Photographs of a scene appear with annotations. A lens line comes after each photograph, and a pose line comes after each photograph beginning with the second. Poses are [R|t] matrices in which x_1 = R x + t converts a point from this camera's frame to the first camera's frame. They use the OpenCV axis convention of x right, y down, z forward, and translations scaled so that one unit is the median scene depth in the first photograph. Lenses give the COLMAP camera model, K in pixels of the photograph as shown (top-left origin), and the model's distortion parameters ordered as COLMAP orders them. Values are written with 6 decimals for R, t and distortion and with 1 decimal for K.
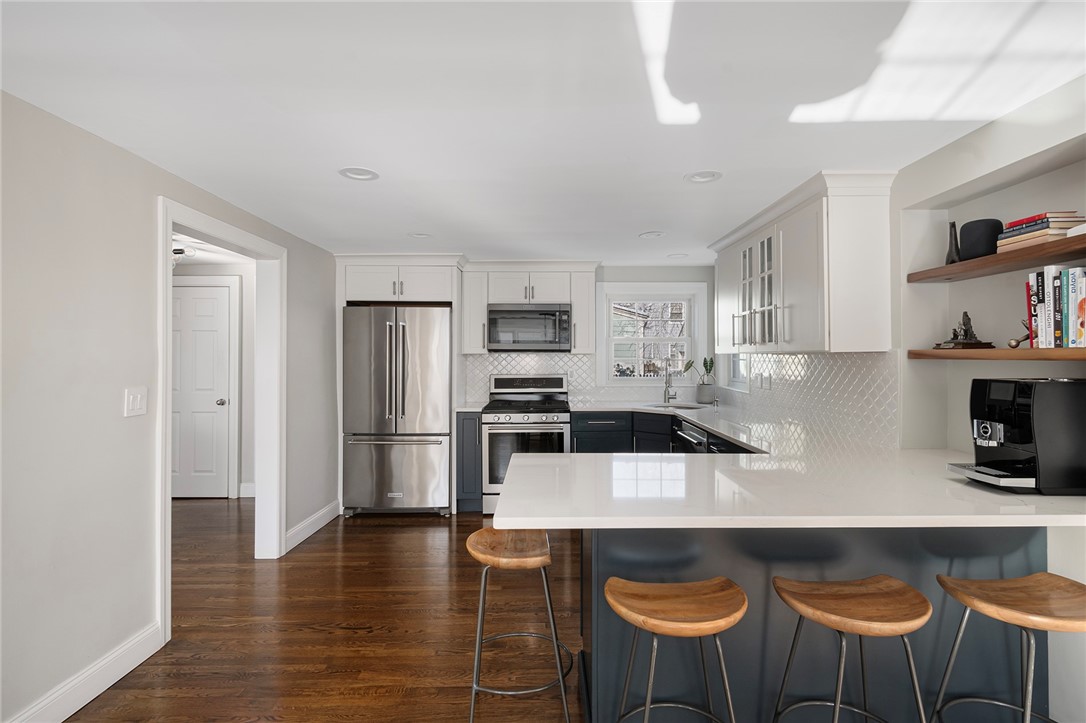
lens RADIAL K [[541.4, 0, 543.7], [0, 541.4, 355.1], [0, 0, 1]] dist [0.005906, 0.000649]
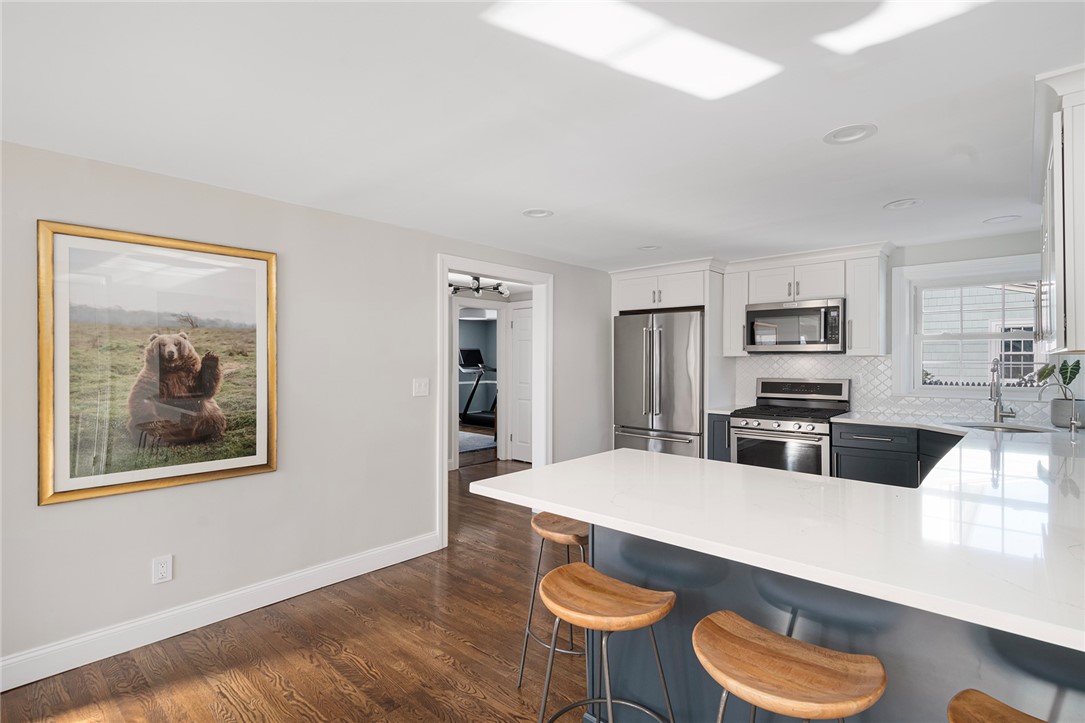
lens RADIAL K [[522.4, 0, 541.7], [0, 522.4, 362.2], [0, 0, 1]] dist [0.011851, -0.000673]
pose [[0.733521, 0.003113, -0.679659, 0.333100], [0.001336, 0.999981, 0.006022, 0.002733], [0.679665, -0.005326, 0.733503, 0.080007]]
